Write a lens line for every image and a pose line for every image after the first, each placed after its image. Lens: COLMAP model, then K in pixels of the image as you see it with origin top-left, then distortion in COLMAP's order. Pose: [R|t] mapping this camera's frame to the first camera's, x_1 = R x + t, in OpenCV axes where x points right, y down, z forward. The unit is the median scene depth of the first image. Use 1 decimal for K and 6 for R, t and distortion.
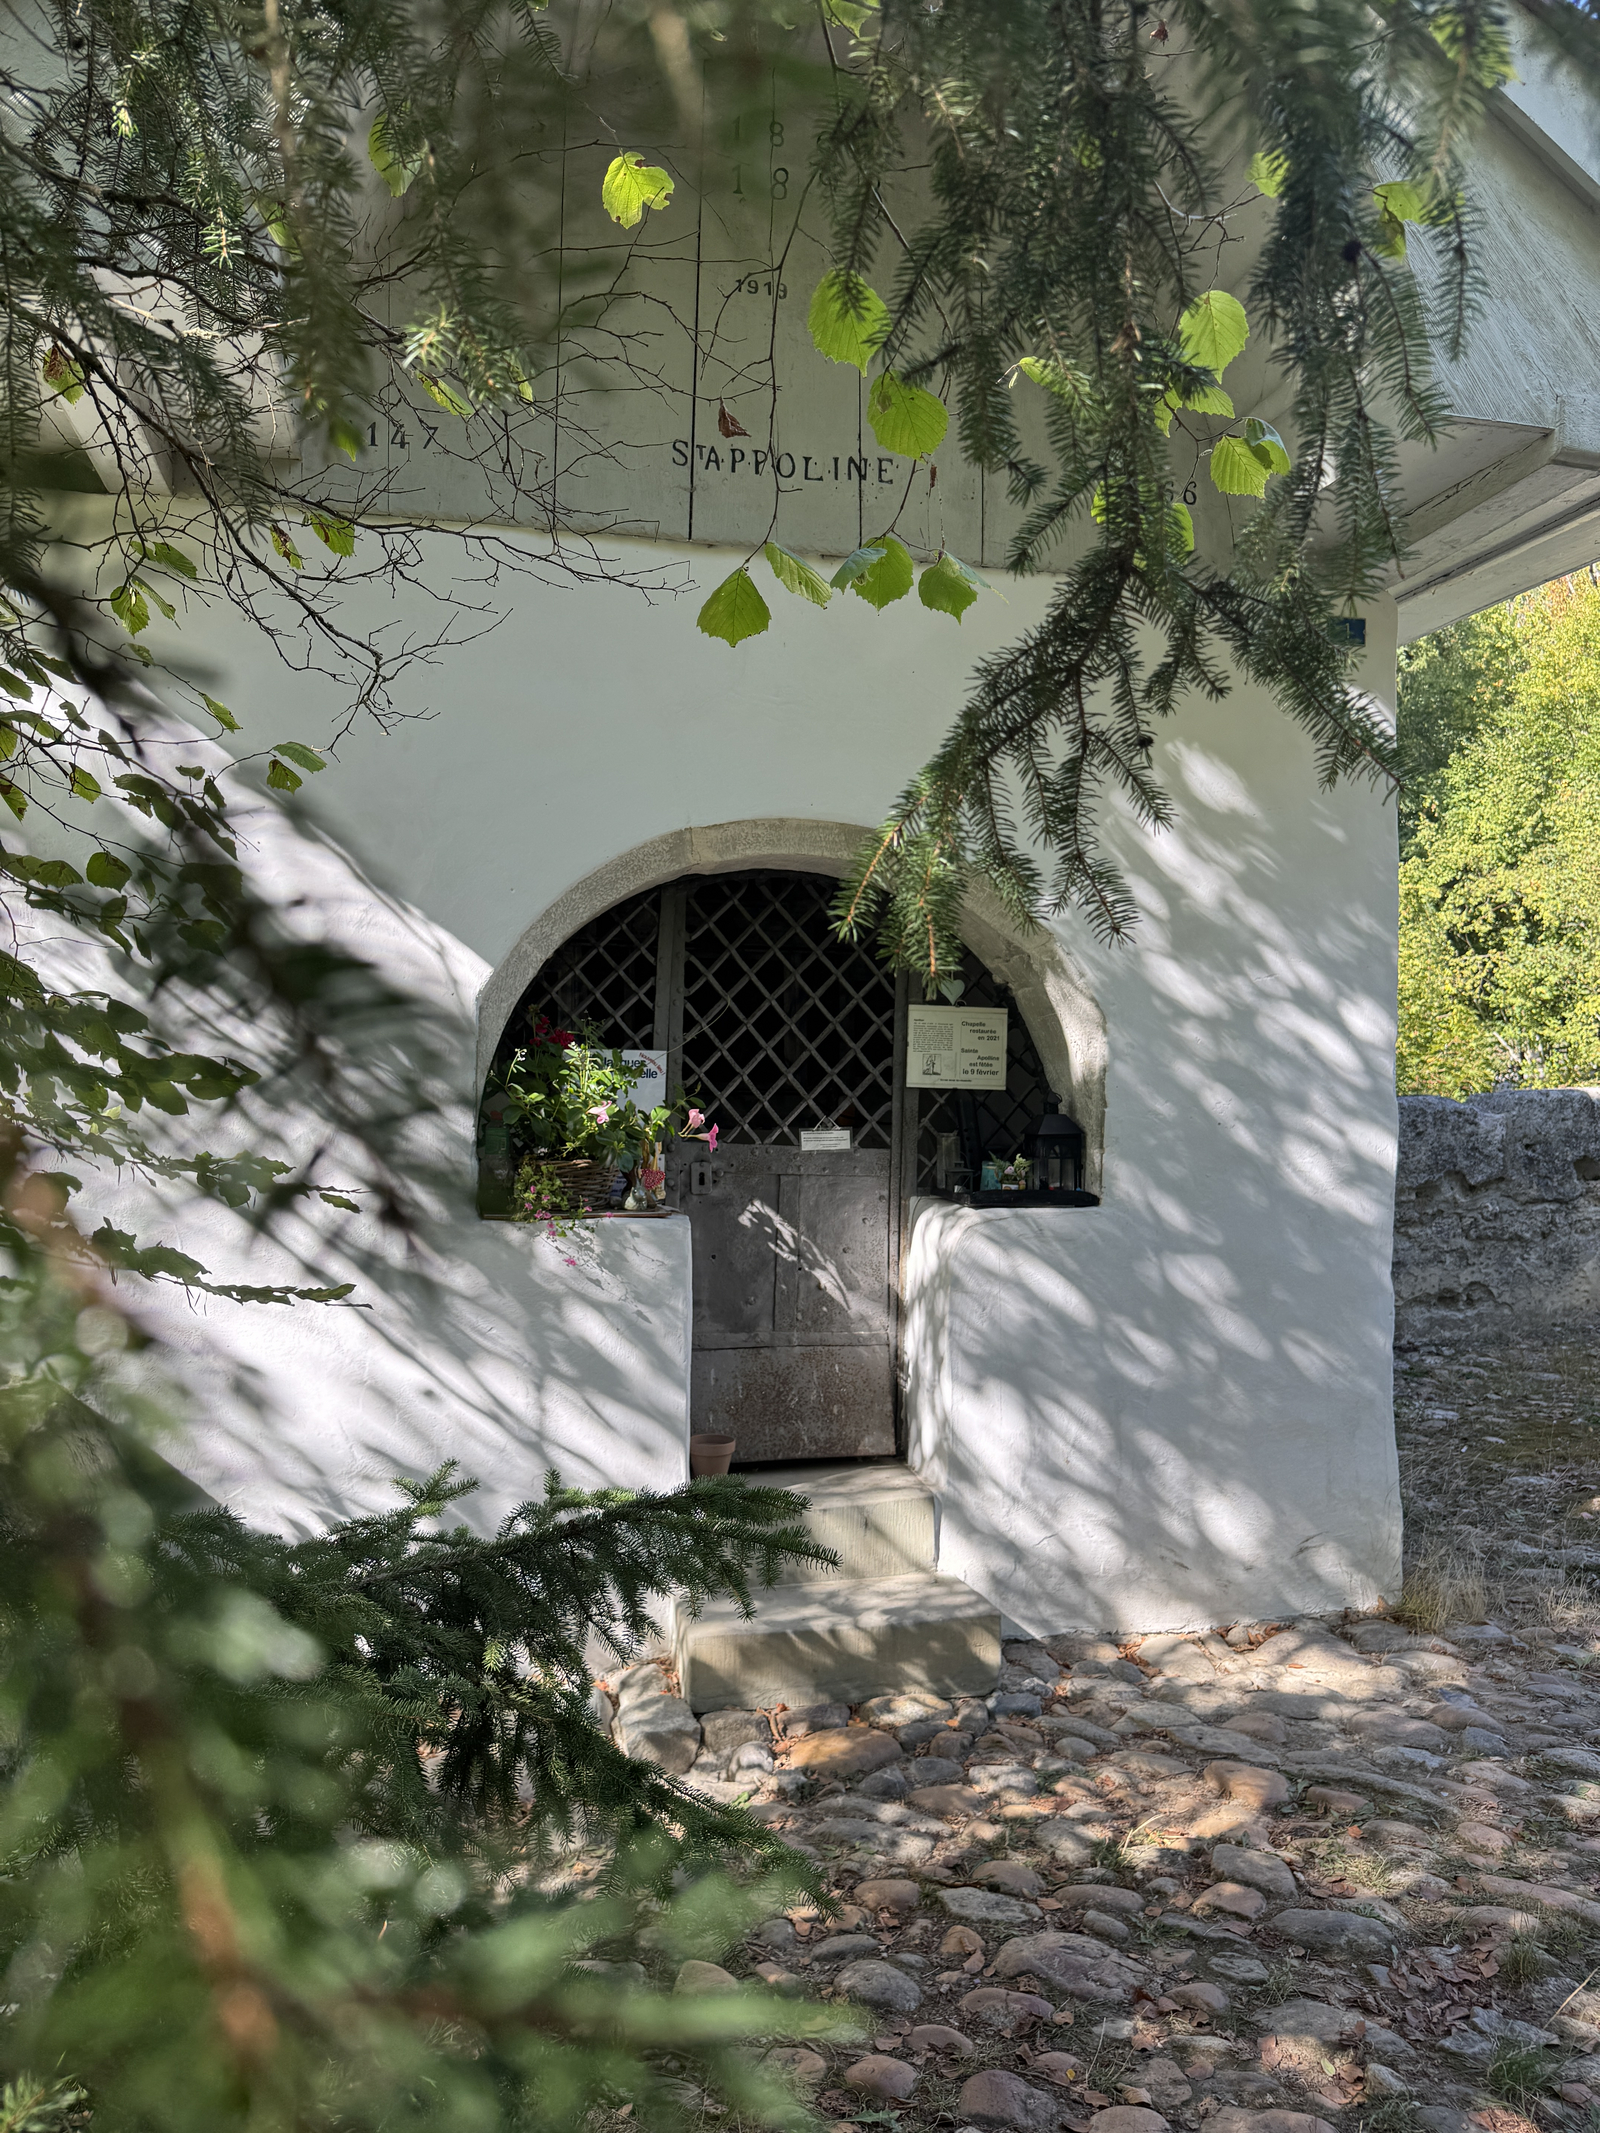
lens RADIAL K [[1503.6, 0, 794.4], [0, 1503.6, 1067.0], [0, 0, 1]] dist [0.041118, -0.038924]
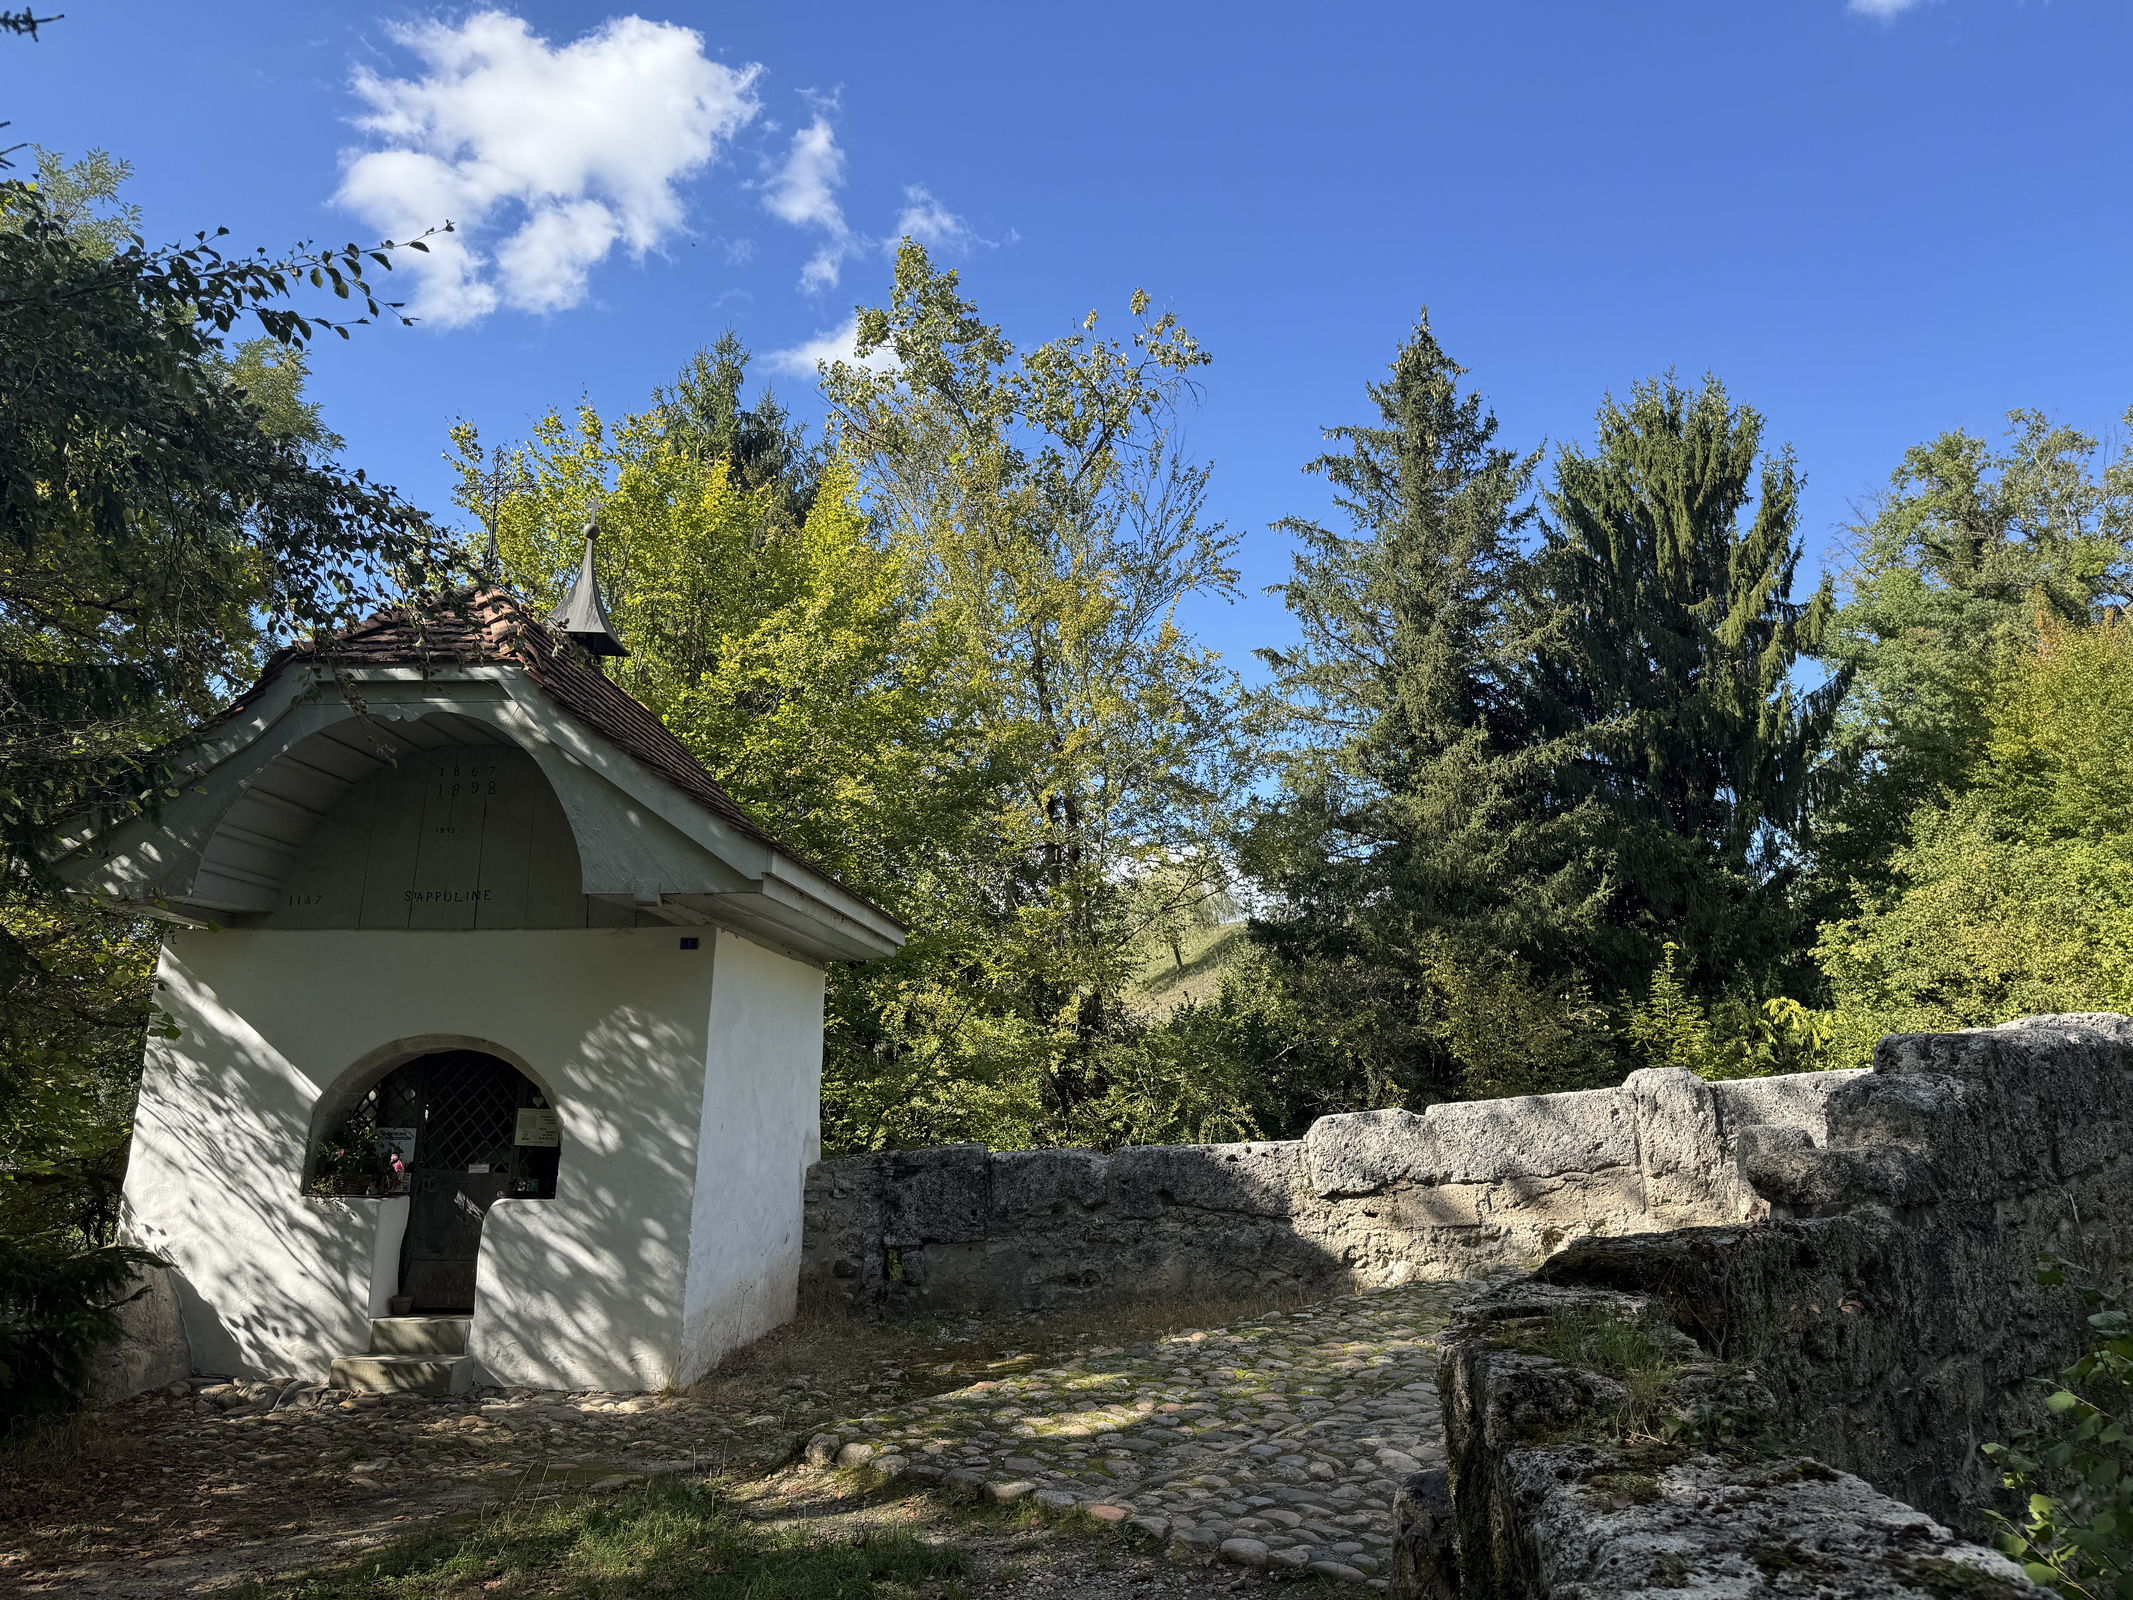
lens RADIAL K [[1503.6, 0, 1080.0], [0, 1503.6, 825.3], [0, 0, 1]] dist [0.041118, -0.038924]
pose [[0.951957, -0.055152, -0.301223, 1.763325], [-0.002818, 0.982029, -0.188708, -0.035293], [0.306217, 0.180491, 0.934695, -1.073681]]
